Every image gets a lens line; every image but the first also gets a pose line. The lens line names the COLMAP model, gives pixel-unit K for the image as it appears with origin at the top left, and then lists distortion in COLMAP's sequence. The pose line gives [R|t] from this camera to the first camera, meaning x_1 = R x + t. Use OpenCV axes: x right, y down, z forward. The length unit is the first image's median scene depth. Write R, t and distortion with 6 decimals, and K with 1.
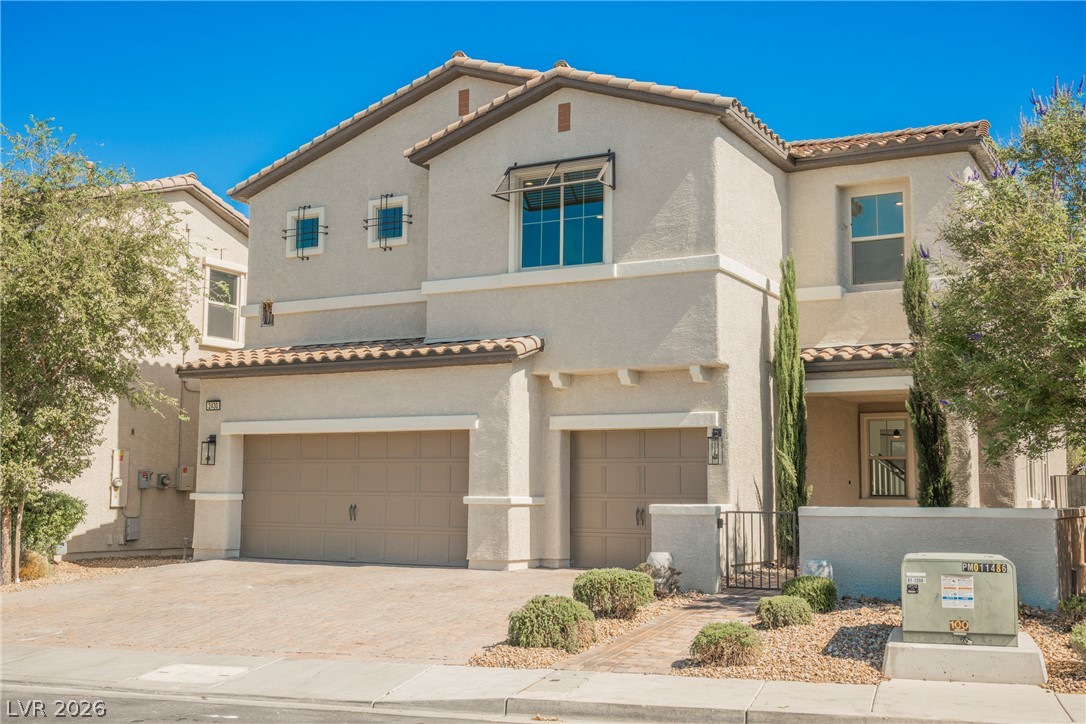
lens RADIAL K [[1182.2, 0, 543.0], [0, 1182.2, 362.0], [0, 0, 1]] dist [0.005369, 0.004670]
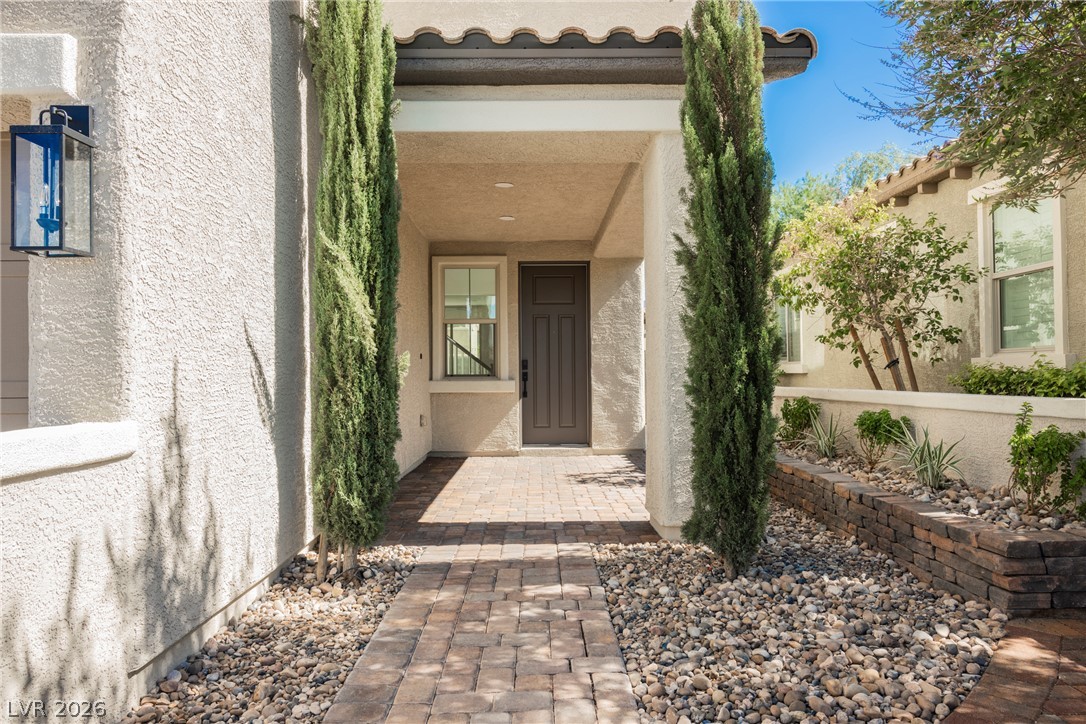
lens RADIAL K [[716.7, 0, 543.0], [0, 716.7, 362.0], [0, 0, 1]] dist [-0.000571, 0.000336]
pose [[0.864917, -0.007033, 0.501866, 0.148764], [-0.040042, 0.995748, 0.082961, 0.087013], [-0.500315, -0.091850, 0.860958, 0.782840]]
